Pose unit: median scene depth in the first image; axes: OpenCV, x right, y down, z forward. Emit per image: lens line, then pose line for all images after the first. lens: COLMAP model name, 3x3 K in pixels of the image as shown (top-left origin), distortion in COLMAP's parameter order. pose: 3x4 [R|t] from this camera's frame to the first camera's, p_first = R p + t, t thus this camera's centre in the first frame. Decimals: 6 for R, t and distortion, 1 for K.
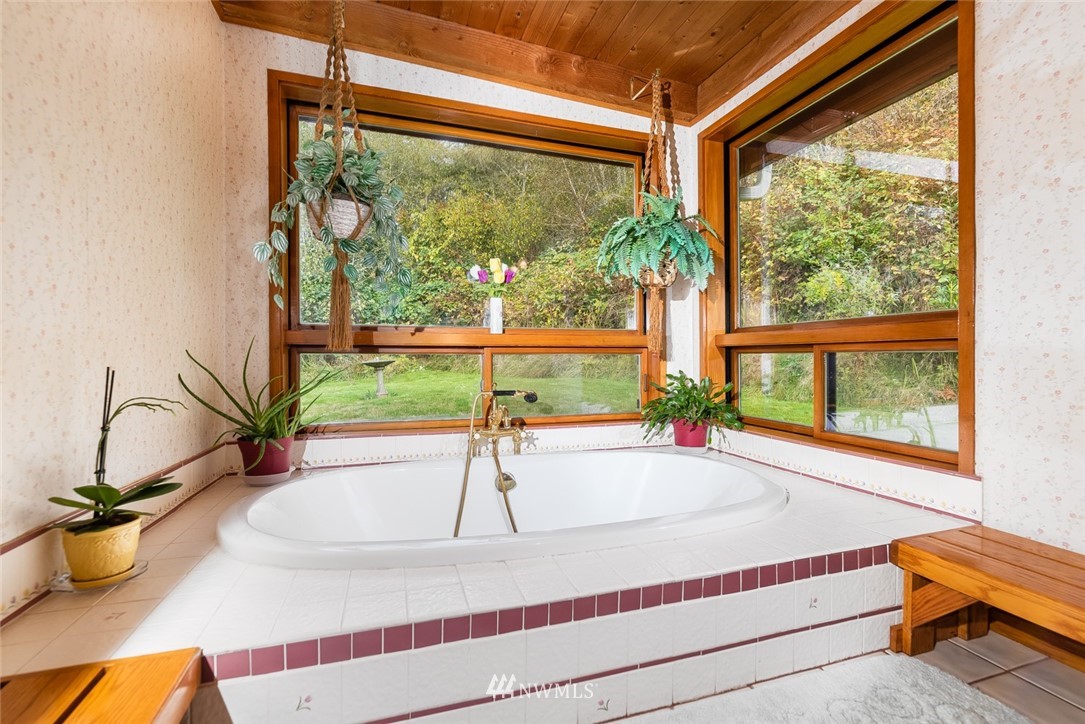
lens RADIAL K [[470.7, 0, 540.5], [0, 470.7, 361.1], [0, 0, 1]] dist [-0.002523, -0.000122]
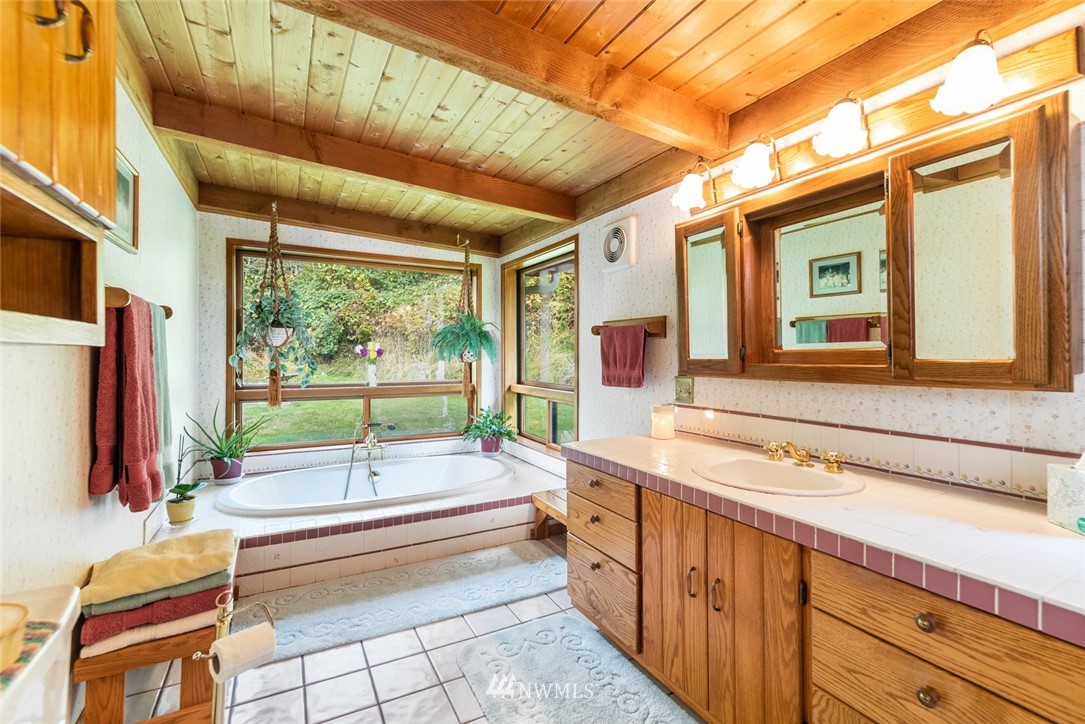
lens RADIAL K [[470.7, 0, 548.8], [0, 470.7, 358.7], [0, 0, 1]] dist [-0.002523, -0.000122]
pose [[0.980324, 0.008119, 0.197228, 0.188731], [-0.009630, 0.999931, 0.006700, -0.178304], [-0.197160, -0.008468, 0.980335, -0.746437]]
